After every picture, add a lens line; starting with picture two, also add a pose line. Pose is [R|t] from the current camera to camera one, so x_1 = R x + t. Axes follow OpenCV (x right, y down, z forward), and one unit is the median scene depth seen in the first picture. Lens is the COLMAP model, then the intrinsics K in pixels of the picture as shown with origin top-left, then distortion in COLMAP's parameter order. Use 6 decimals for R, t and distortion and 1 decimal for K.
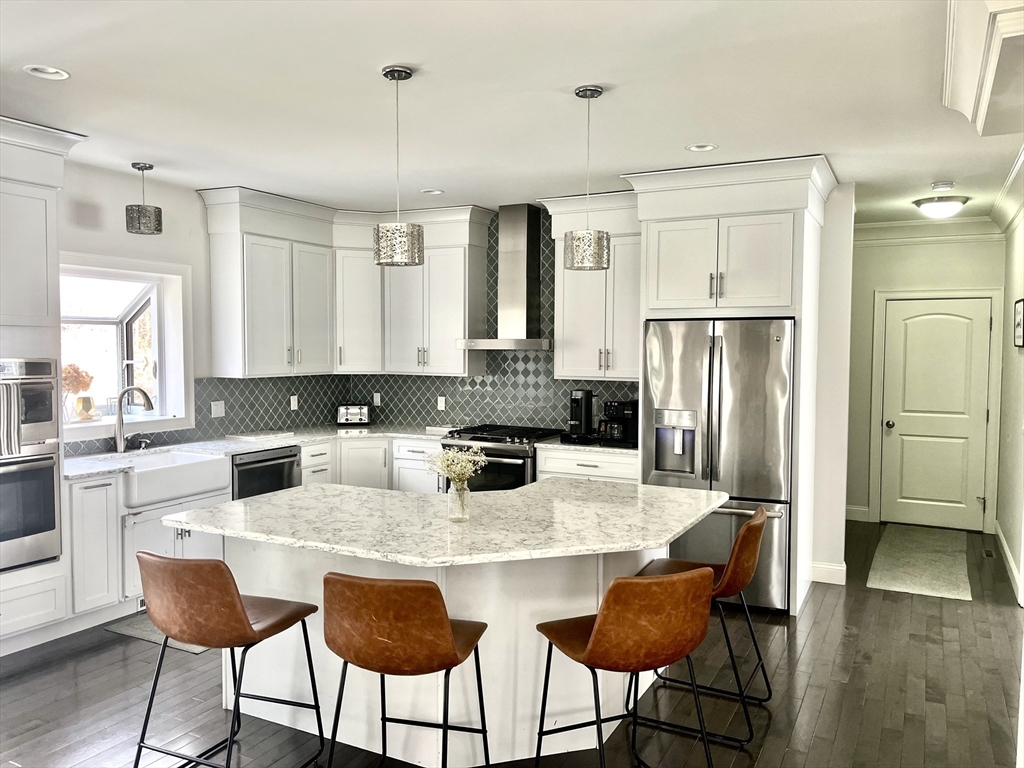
lens RADIAL K [[781.0, 0, 514.7], [0, 781.0, 385.3], [0, 0, 1]] dist [0.046734, -0.074846]
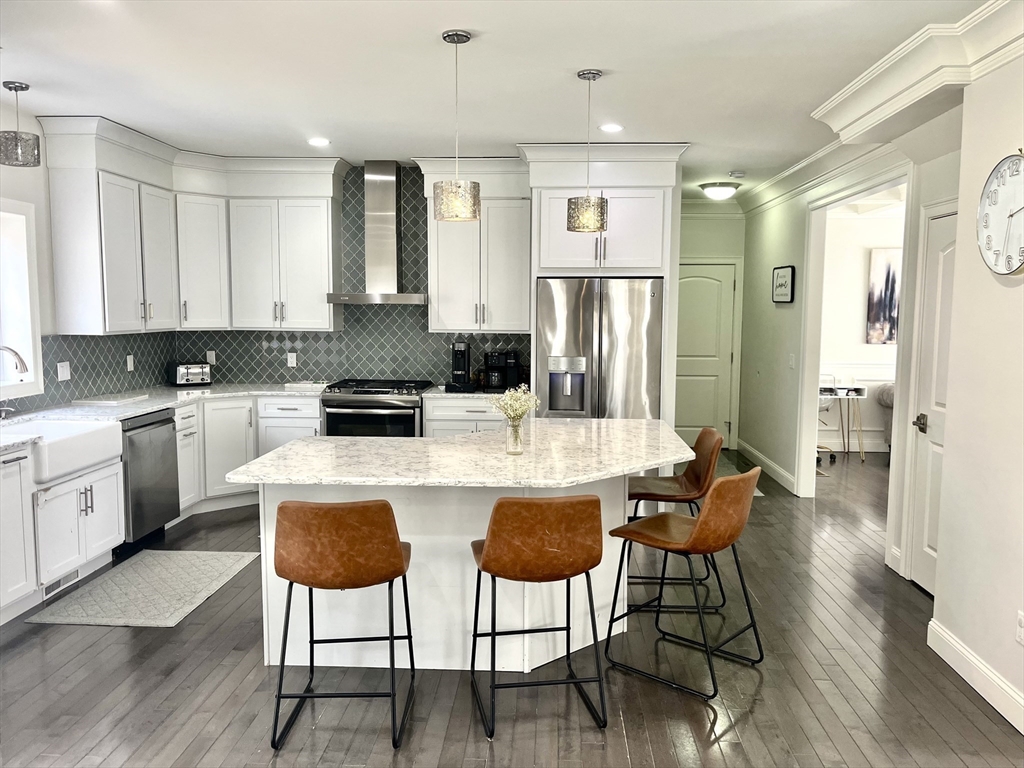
lens RADIAL K [[781.0, 0, 509.3], [0, 781.0, 384.1], [0, 0, 1]] dist [0.046734, -0.074846]
pose [[0.907126, -0.040064, 0.418947, -0.302161], [0.019529, 0.998393, 0.053190, 0.007750], [-0.420405, -0.040068, 0.906451, -0.002923]]
